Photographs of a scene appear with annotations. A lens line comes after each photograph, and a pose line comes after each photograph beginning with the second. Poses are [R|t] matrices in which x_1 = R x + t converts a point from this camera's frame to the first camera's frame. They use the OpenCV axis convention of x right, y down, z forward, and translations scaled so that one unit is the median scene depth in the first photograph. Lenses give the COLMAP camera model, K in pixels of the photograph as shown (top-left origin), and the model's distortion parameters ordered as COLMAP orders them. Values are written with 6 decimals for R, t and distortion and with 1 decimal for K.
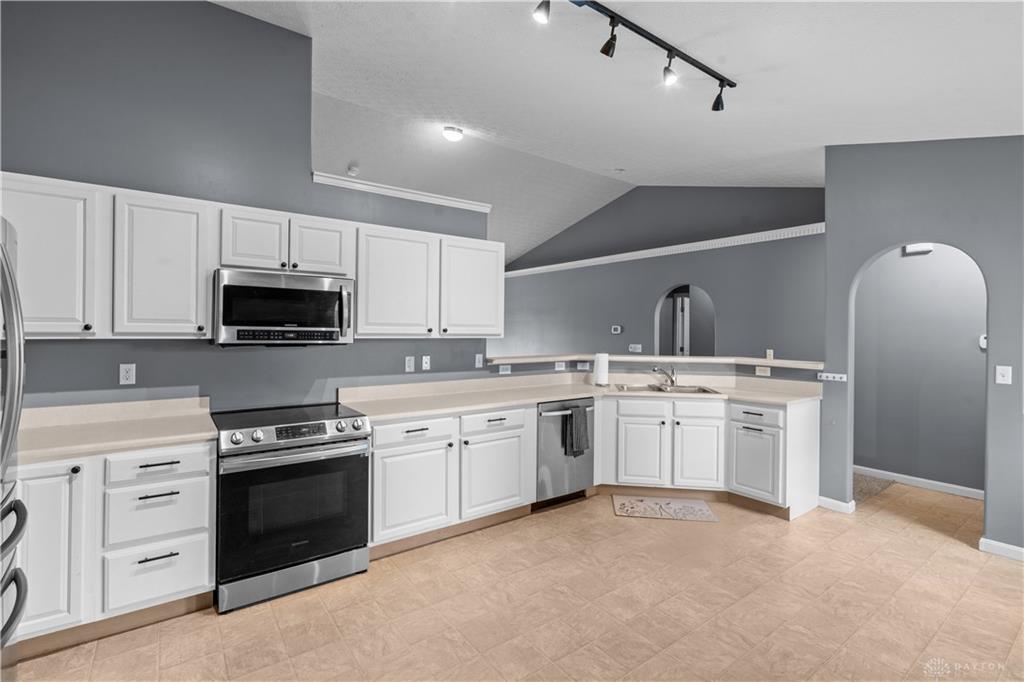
lens RADIAL K [[469.5, 0, 516.0], [0, 469.5, 329.9], [0, 0, 1]] dist [-0.006894, 0.002129]
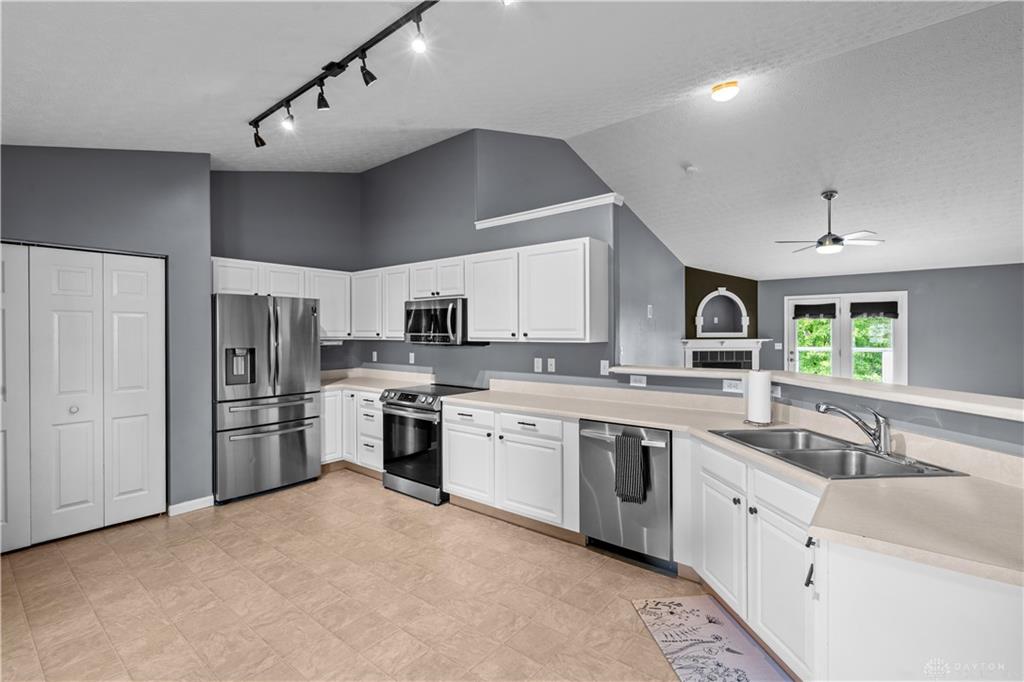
lens RADIAL K [[469.5, 0, 504.3], [0, 469.5, 335.1], [0, 0, 1]] dist [-0.006894, 0.002129]
pose [[0.237936, -0.005921, -0.971263, 0.889783], [0.004794, 0.999976, -0.004922, 0.007126], [0.971269, -0.003485, 0.237959, 0.693990]]
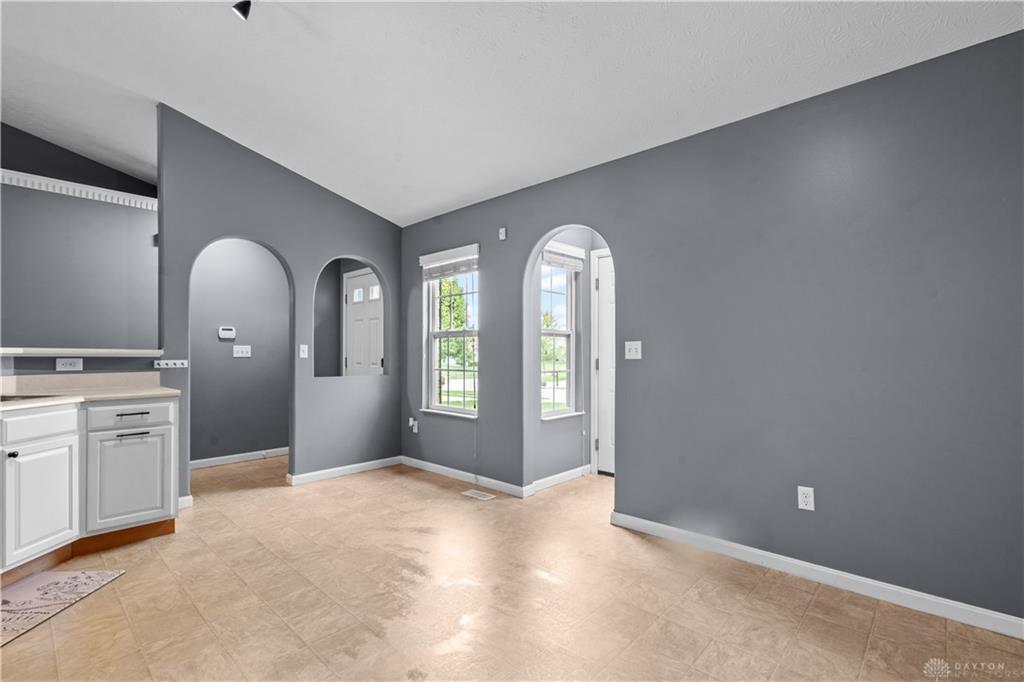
lens RADIAL K [[469.5, 0, 508.4], [0, 469.5, 348.8], [0, 0, 1]] dist [-0.006894, 0.002129]
pose [[-0.173849, -0.001207, 0.984772, -0.362650], [-0.001439, 0.999998, 0.000972, 0.077644], [-0.984771, -0.001248, -0.173851, 0.574554]]
